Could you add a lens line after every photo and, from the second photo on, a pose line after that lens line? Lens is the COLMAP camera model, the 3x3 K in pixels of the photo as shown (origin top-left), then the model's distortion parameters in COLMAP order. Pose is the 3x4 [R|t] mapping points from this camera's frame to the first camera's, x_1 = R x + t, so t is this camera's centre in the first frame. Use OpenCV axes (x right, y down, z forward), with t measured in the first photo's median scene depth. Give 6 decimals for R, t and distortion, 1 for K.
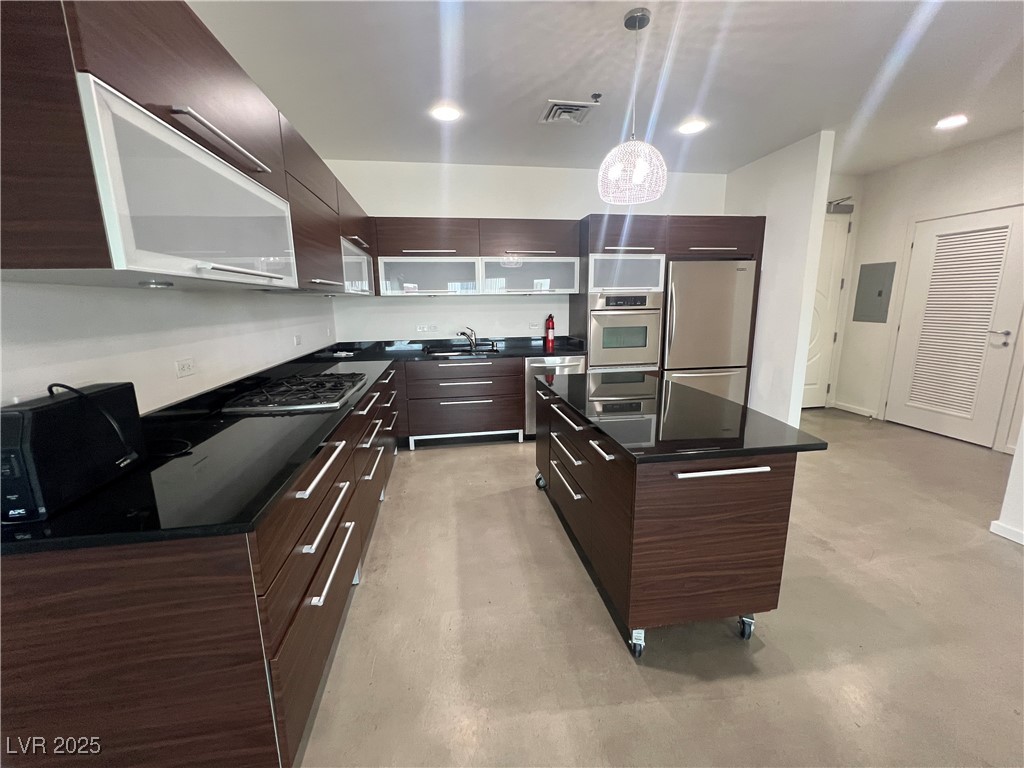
lens RADIAL K [[411.1, 0, 510.6], [0, 411.1, 381.1], [0, 0, 1]] dist [-0.002328, 0.001623]
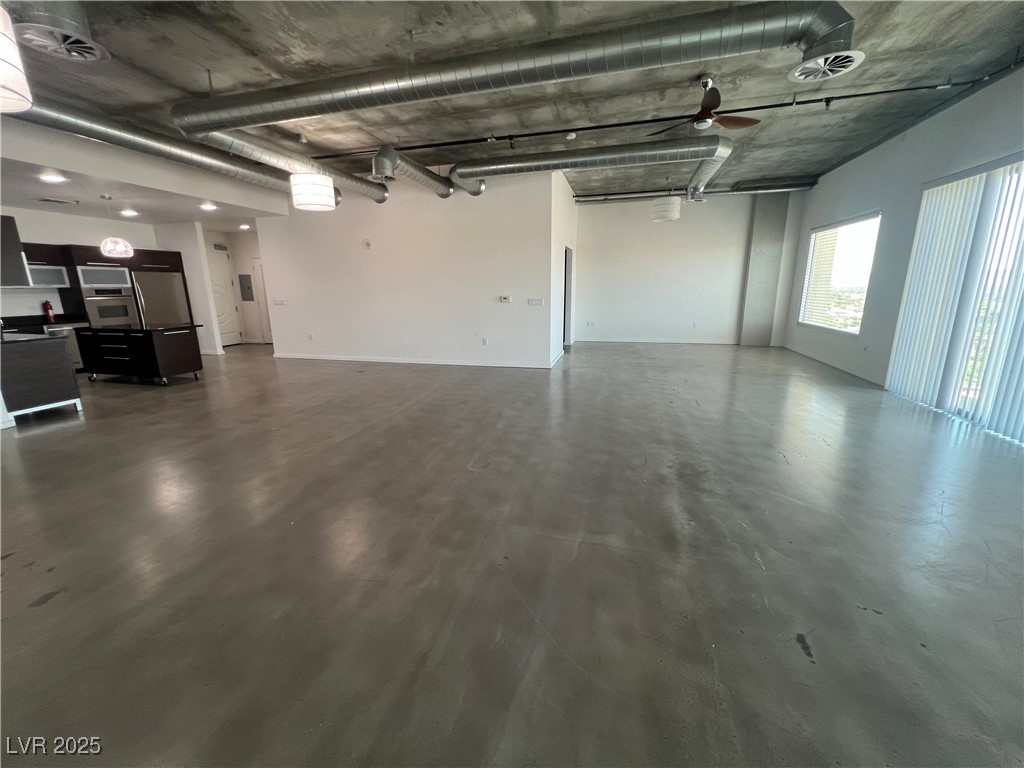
lens RADIAL K [[411.1, 0, 509.9], [0, 411.1, 379.6], [0, 0, 1]] dist [-0.002328, 0.001623]
pose [[0.419289, -0.193617, 0.886966, -0.691784], [0.176184, 0.975773, 0.129716, 0.275141], [-0.890593, 0.101880, 0.443243, -1.420046]]
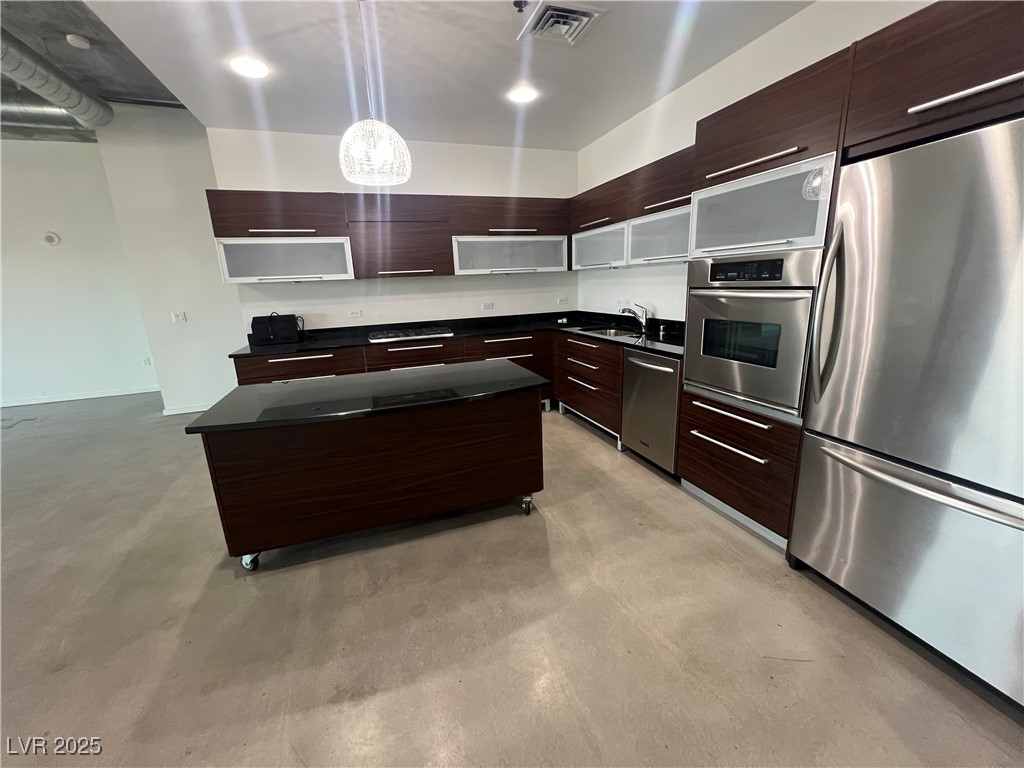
lens RADIAL K [[411.1, 0, 507.9], [0, 411.1, 380.4], [0, 0, 1]] dist [-0.002328, 0.001623]
pose [[0.173549, 0.237635, -0.955725, 0.750449], [-0.145969, 0.965940, 0.213668, -0.128960], [0.973948, 0.102424, 0.202325, 0.621138]]
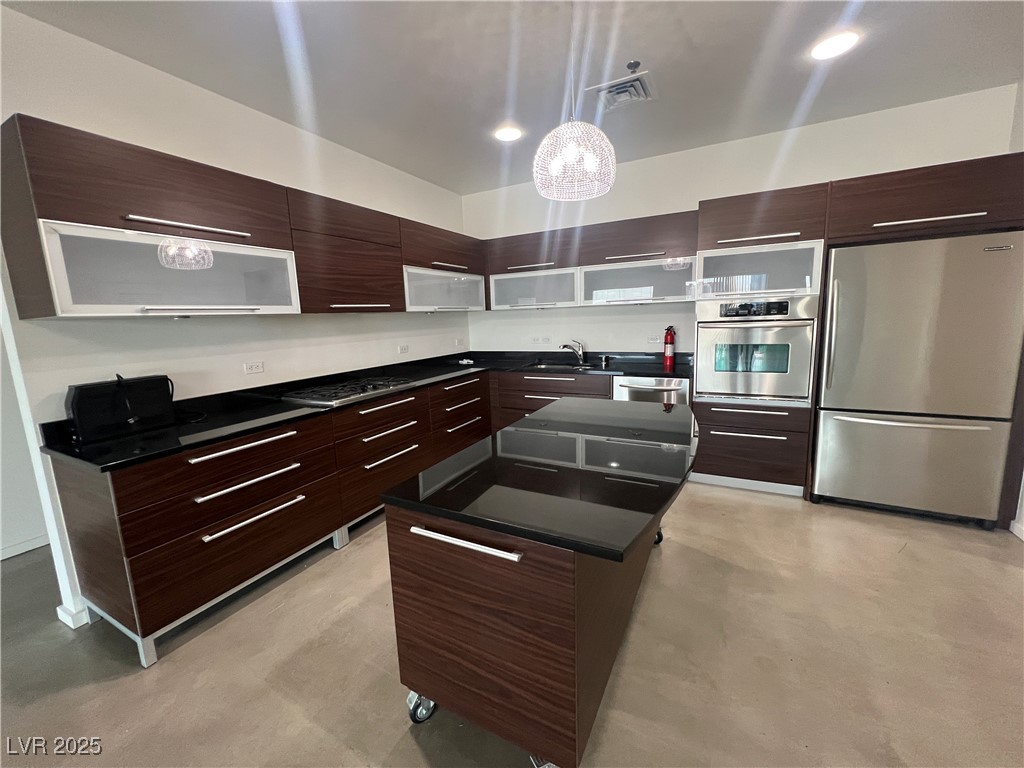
lens RADIAL K [[411.1, 0, 510.3], [0, 411.1, 381.4], [0, 0, 1]] dist [-0.002328, 0.001623]
pose [[0.798579, 0.080026, -0.596546, 0.381346], [-0.088180, 0.995983, 0.015566, -0.038796], [0.595395, 0.040173, 0.802428, 0.152461]]
